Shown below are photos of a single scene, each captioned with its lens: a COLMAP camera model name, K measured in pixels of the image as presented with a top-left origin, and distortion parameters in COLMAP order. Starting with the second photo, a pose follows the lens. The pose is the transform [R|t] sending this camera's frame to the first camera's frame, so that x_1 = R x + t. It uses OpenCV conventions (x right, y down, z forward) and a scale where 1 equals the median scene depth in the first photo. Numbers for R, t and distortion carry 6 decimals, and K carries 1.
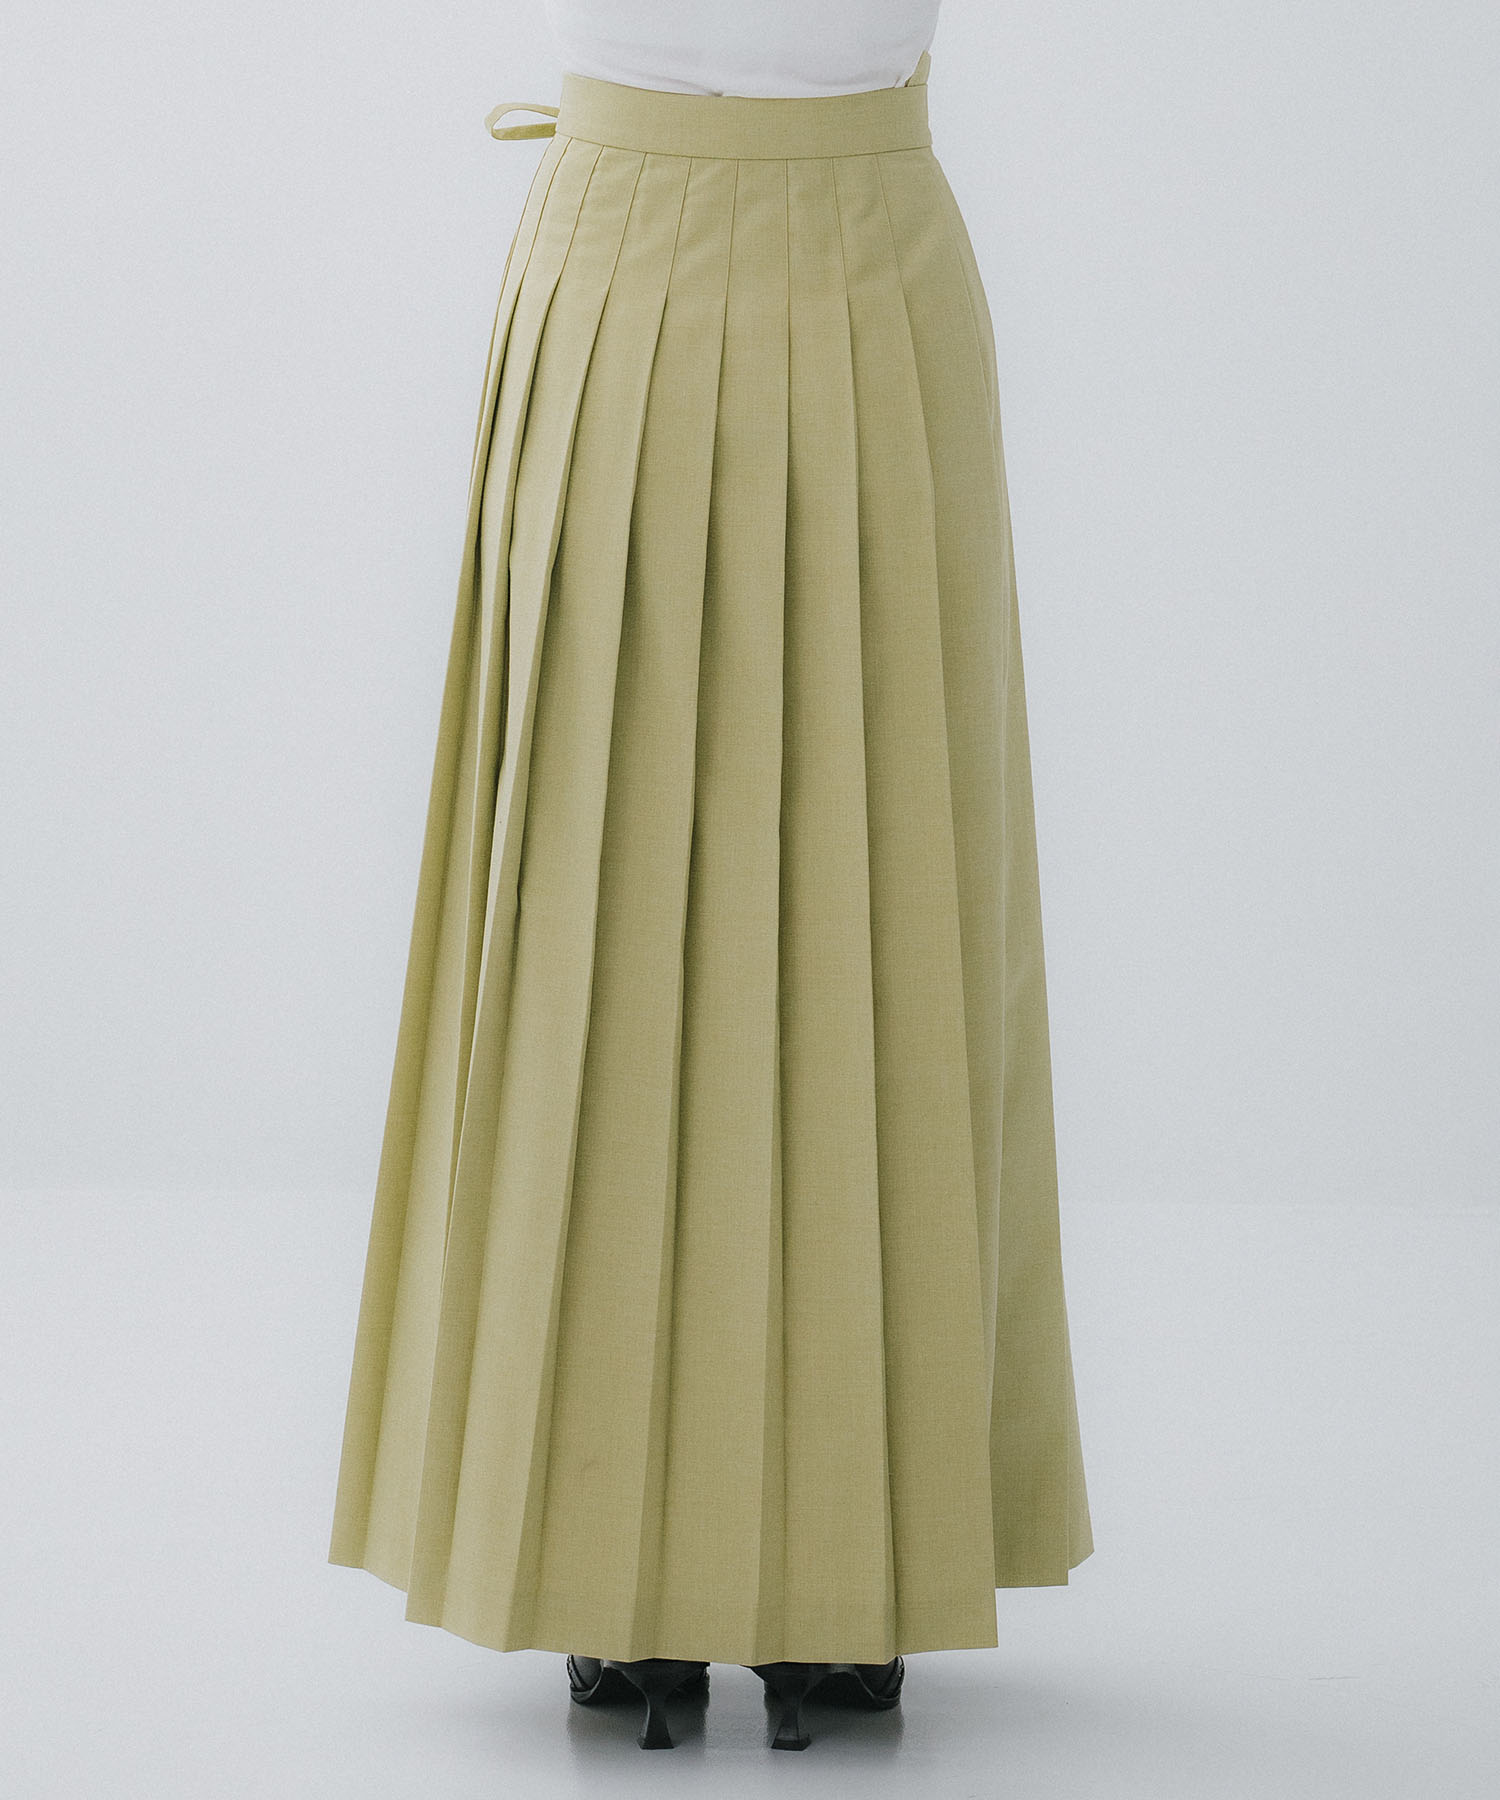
lens RADIAL K [[4130.4, 0, 751.0], [0, 4130.4, 890.6], [0, 0, 1]] dist [-0.077598, 0.000000]
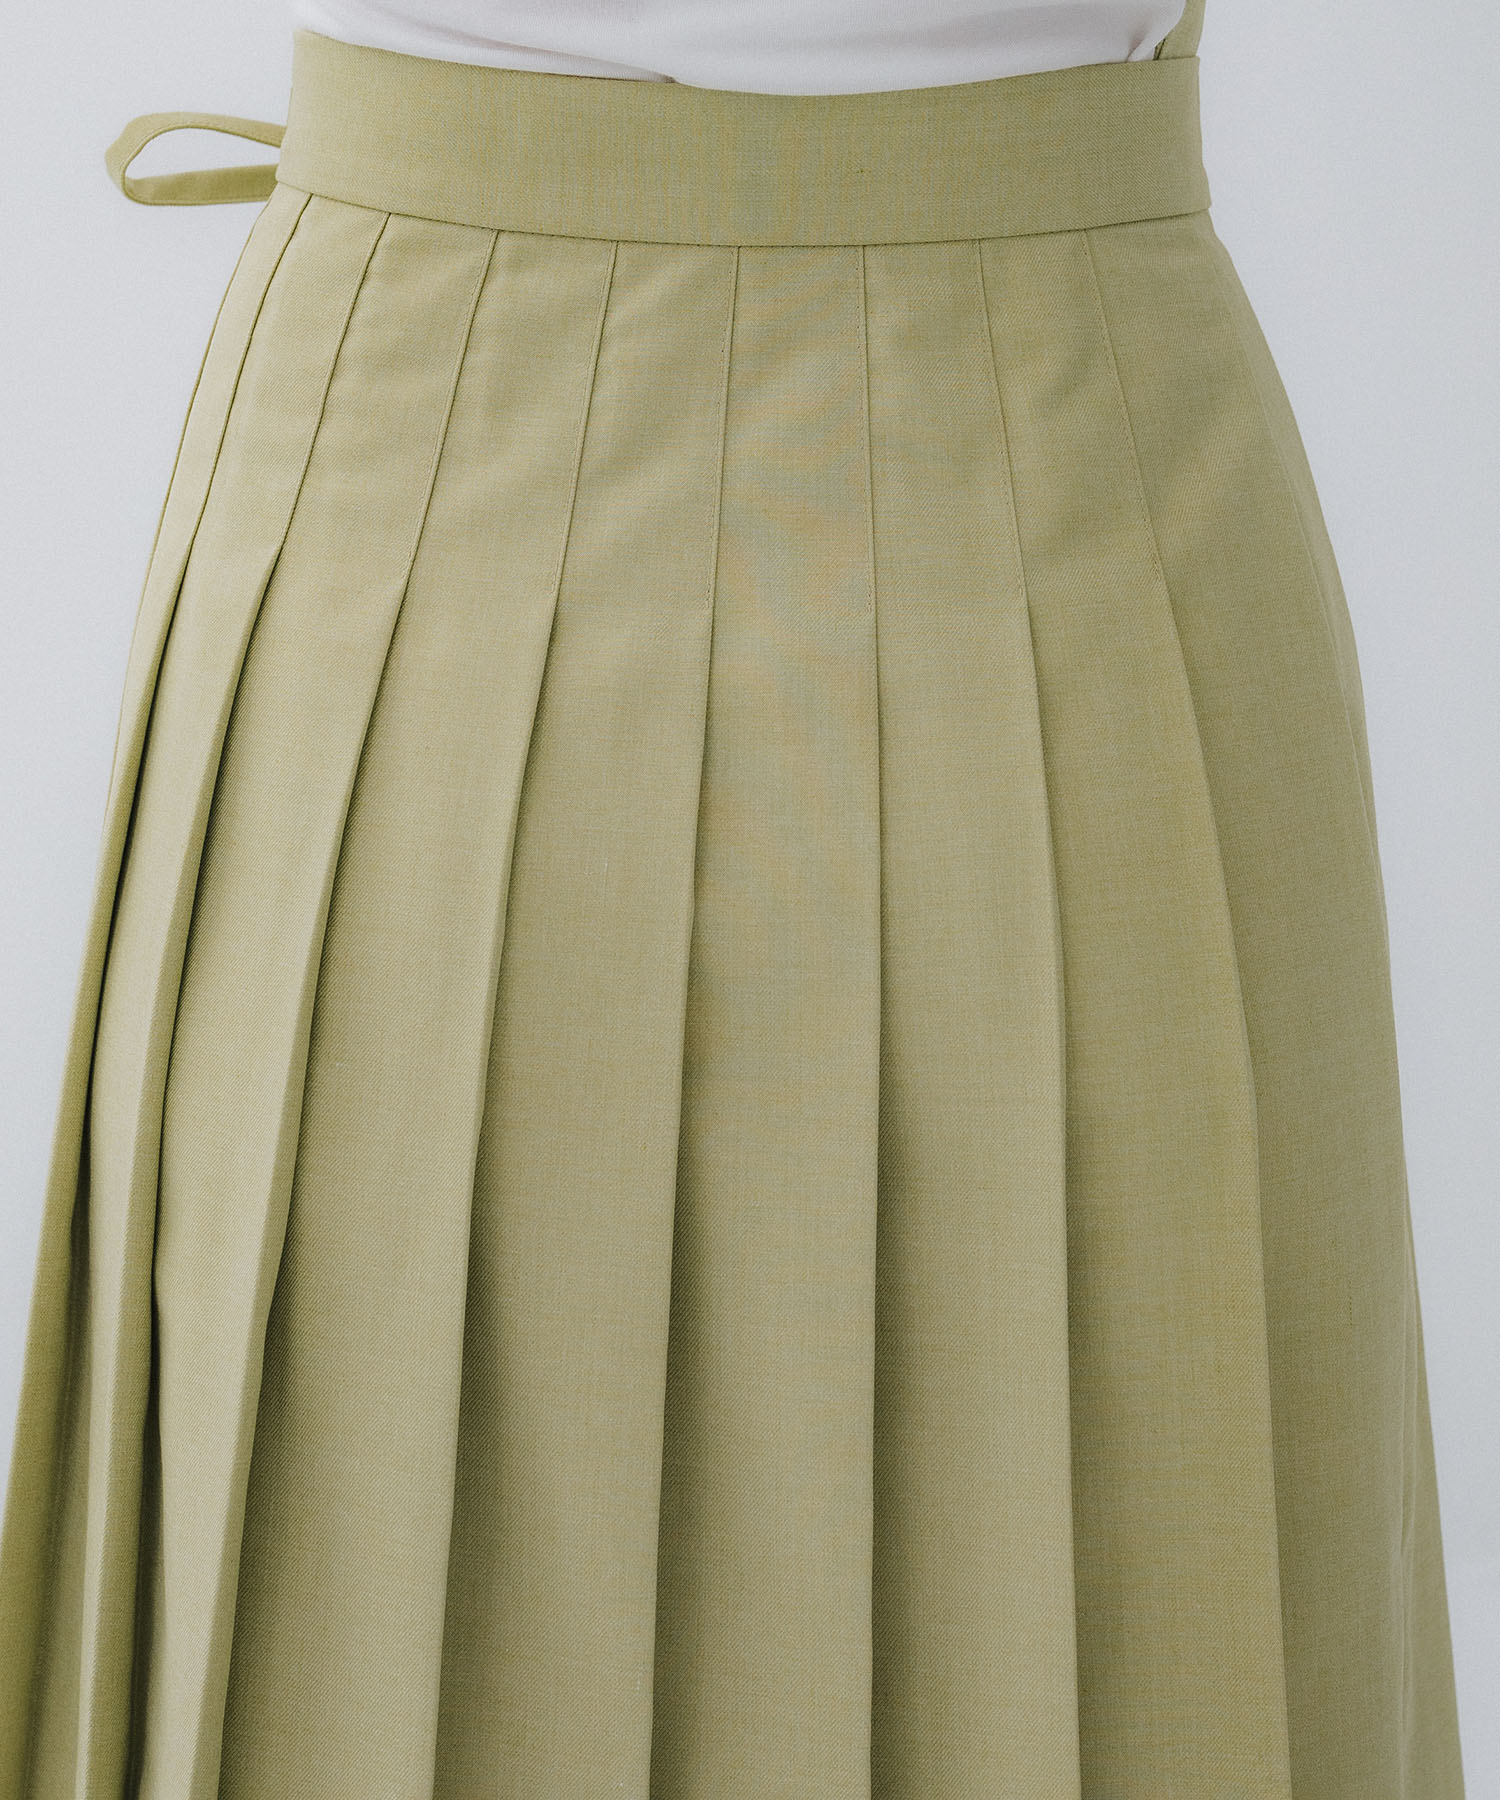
lens RADIAL K [[4130.4, 0, 747.6], [0, 4130.4, 909.2], [0, 0, 1]] dist [-0.077598, 0.000000]
pose [[0.999493, -0.011554, 0.029684, -0.014413], [0.012048, 0.999791, -0.016535, -0.109169], [-0.029487, 0.016884, 0.999423, 0.615962]]
